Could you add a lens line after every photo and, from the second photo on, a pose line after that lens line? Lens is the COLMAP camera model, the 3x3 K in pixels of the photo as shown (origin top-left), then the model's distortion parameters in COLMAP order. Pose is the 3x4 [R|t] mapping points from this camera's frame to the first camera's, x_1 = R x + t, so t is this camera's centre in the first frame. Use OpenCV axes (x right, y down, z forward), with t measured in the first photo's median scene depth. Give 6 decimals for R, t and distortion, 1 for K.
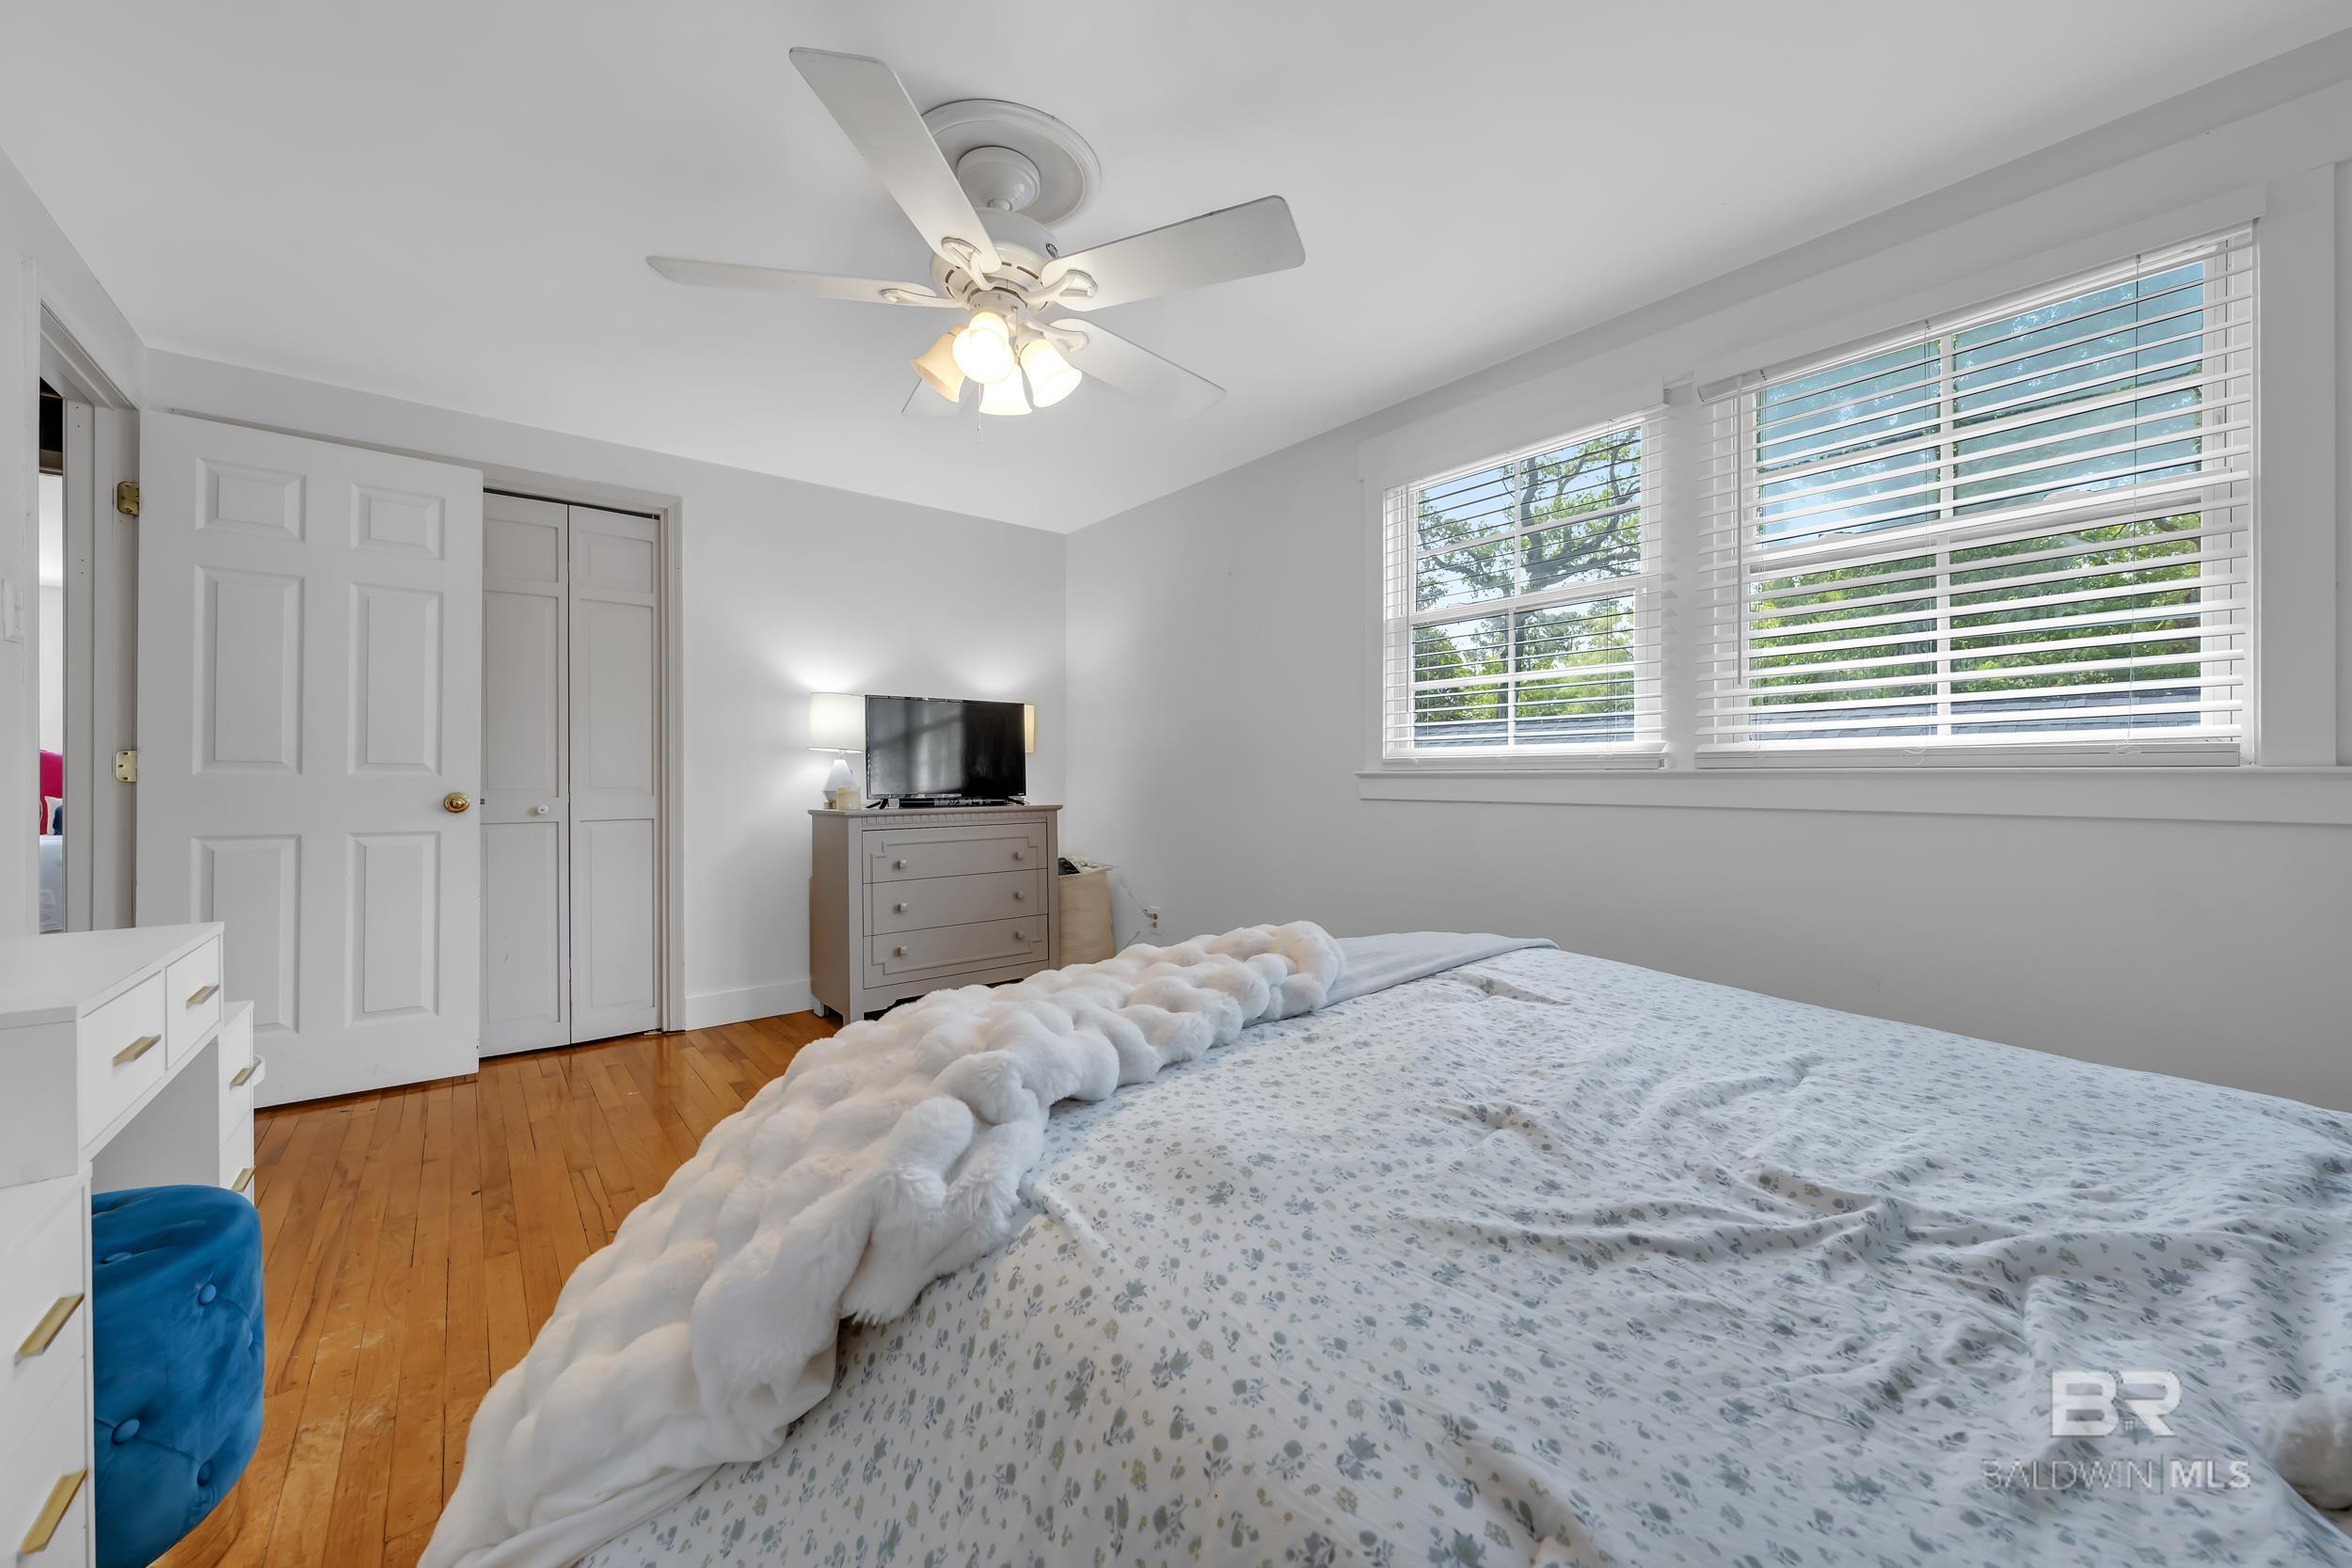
lens RADIAL K [[865.5, 0, 1176.6], [0, 865.5, 783.8], [0, 0, 1]] dist [0.000114, 0.000034]
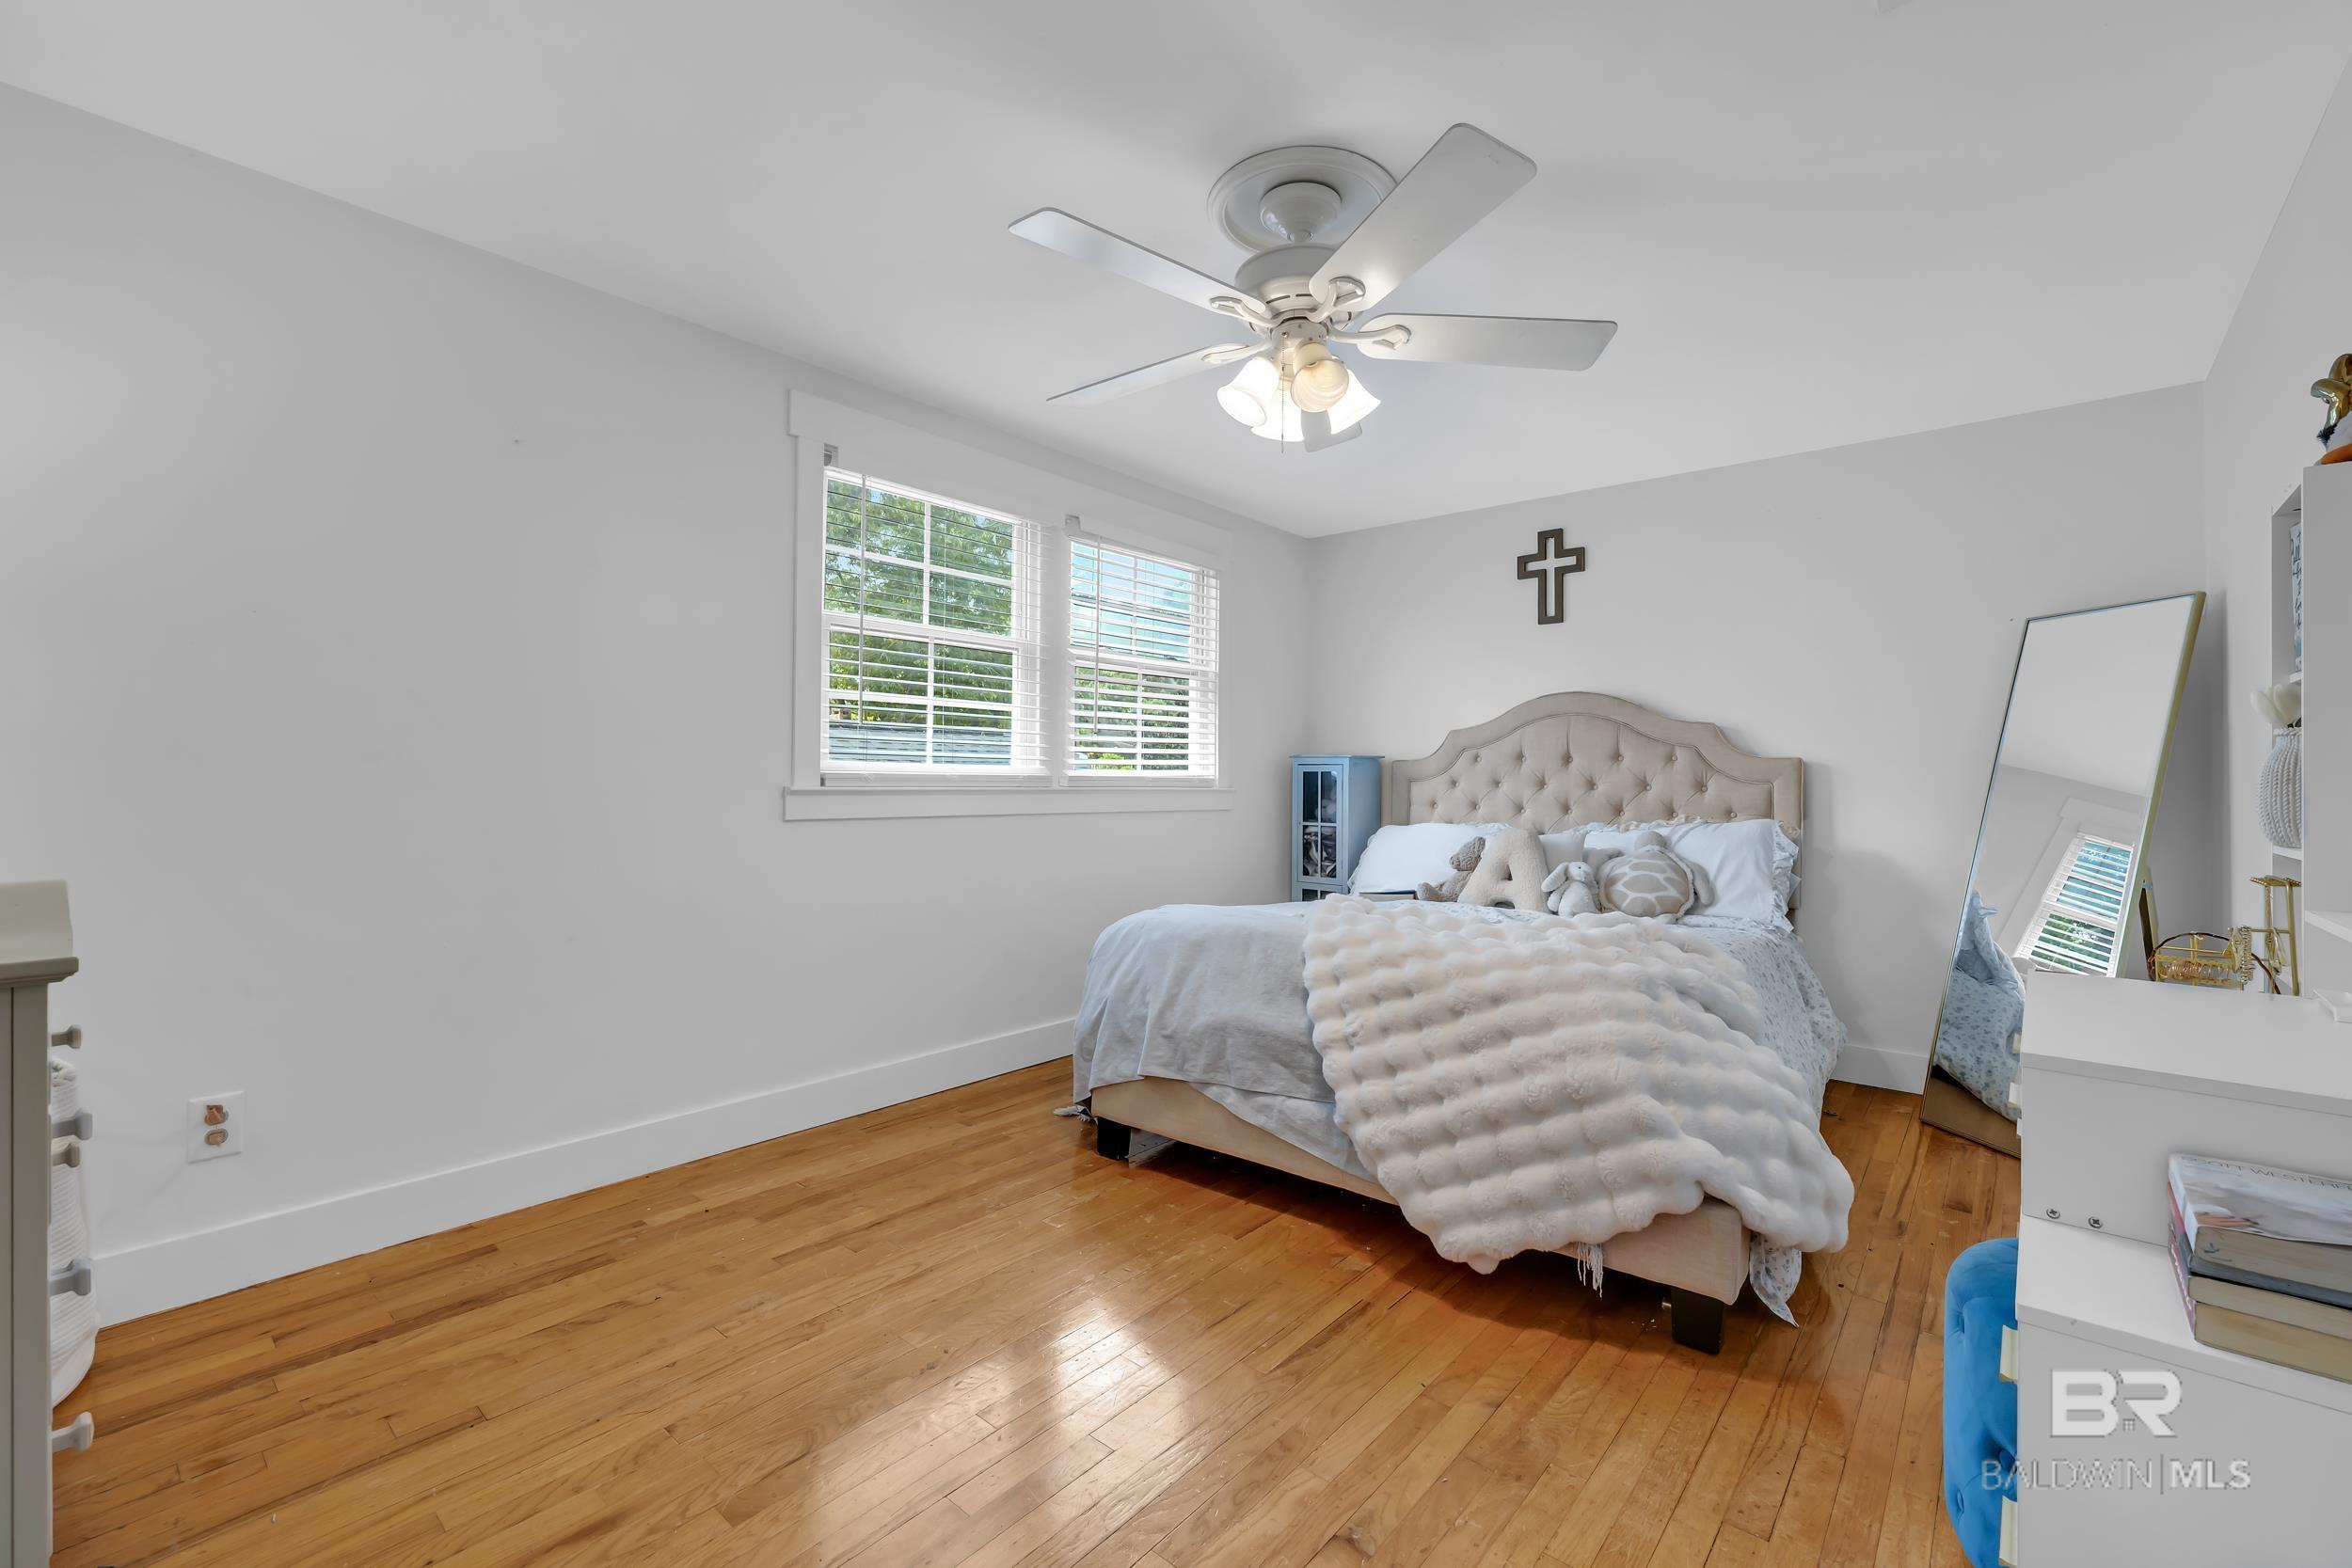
lens RADIAL K [[1010.1, 0, 1189.6], [0, 1010.1, 787.2], [0, 0, 1]] dist [0.000648, -0.000302]
pose [[-0.177545, 0.005067, 0.984100, -1.129805], [0.007642, 0.999964, -0.003770, -0.010572], [-0.984083, 0.006851, -0.177577, 1.135040]]
